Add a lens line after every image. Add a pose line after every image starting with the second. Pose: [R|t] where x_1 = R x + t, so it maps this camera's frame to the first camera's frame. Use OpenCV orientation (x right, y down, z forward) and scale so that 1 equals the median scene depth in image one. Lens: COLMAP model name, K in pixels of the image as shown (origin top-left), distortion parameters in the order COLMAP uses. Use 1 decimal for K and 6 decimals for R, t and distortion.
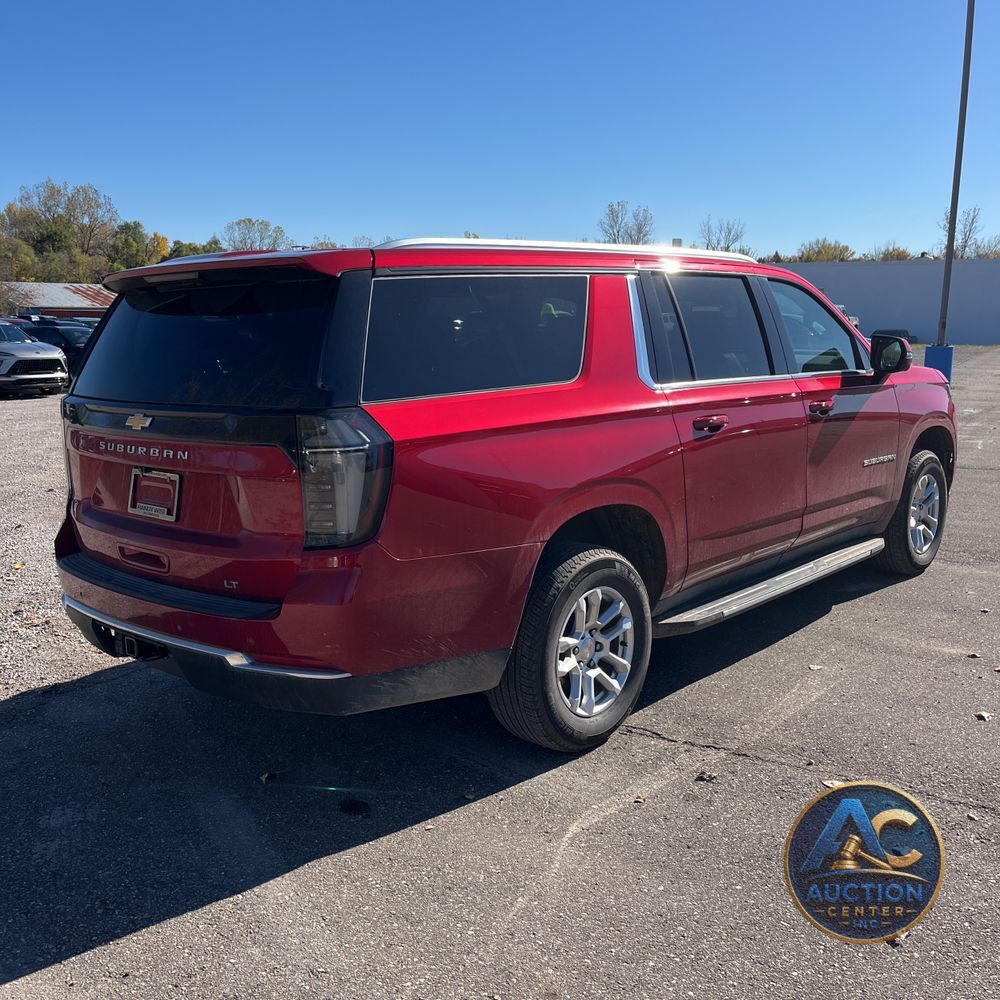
lens RADIAL K [[1015.1, 0, 498.3], [0, 1015.1, 513.7], [0, 0, 1]] dist [0.022863, 0.000000]
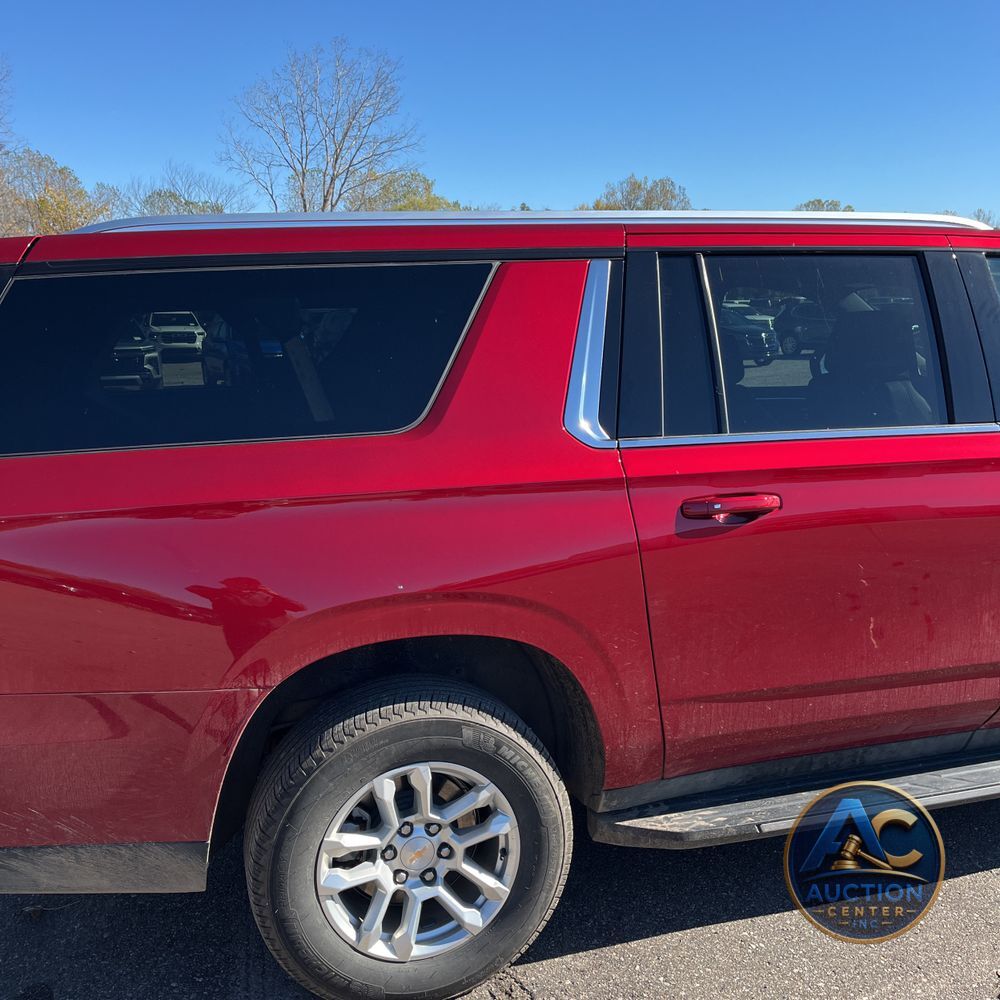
lens RADIAL K [[1015.1, 0, 514.5], [0, 1015.1, 495.0], [0, 0, 1]] dist [0.022863, 0.000000]
pose [[0.858375, 0.089922, -0.505080, 0.434761], [-0.091091, 0.995590, 0.022441, -0.107358], [0.504871, 0.026745, 0.862781, 0.470287]]
